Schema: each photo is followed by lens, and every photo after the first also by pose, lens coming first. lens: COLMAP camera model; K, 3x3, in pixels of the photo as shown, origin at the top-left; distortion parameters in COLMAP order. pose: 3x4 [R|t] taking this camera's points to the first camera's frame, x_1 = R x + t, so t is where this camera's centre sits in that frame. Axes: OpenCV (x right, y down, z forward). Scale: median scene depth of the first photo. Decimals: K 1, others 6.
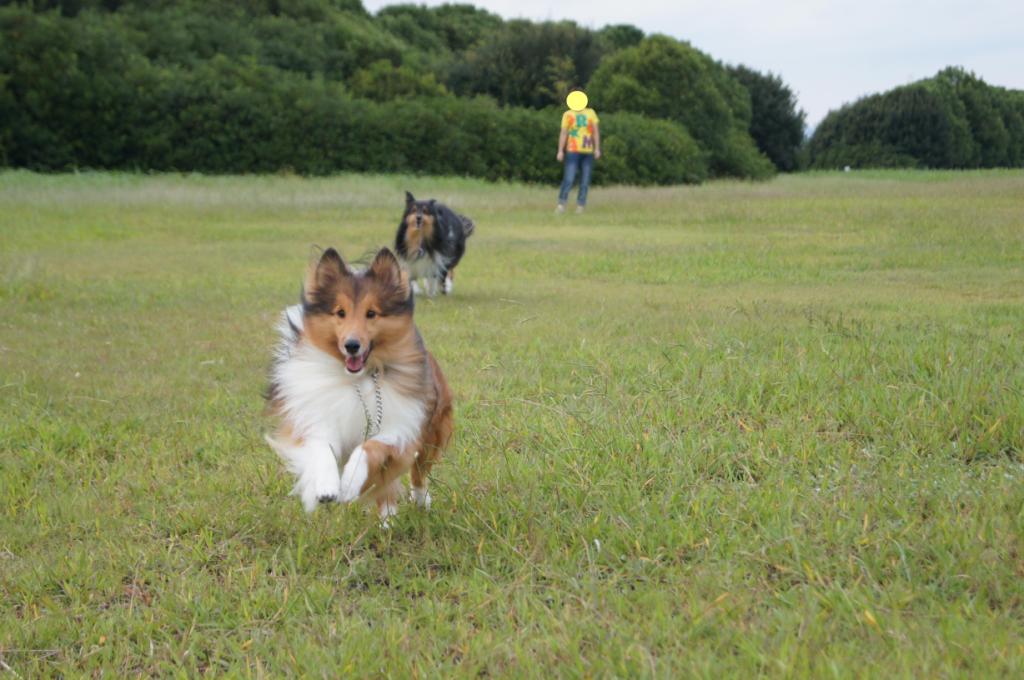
lens RADIAL K [[2444.5, 0, 512.0], [0, 2444.5, 340.0], [0, 0, 1]] dist [0.061004, -0.358992]
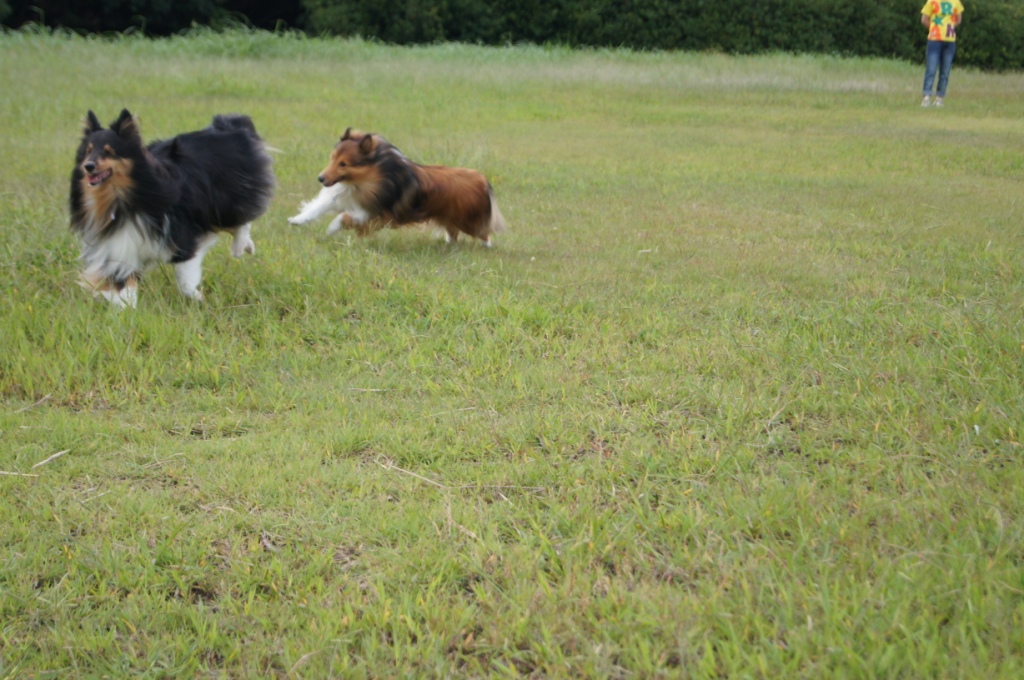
lens RADIAL K [[2444.5, 0, 512.0], [0, 2444.5, 340.0], [0, 0, 1]] dist [0.061004, -0.358992]
pose [[0.984867, 0.045080, -0.167348, 0.007636], [-0.036381, 0.997841, 0.054684, -0.013839], [0.169452, -0.047768, 0.984380, -0.173202]]
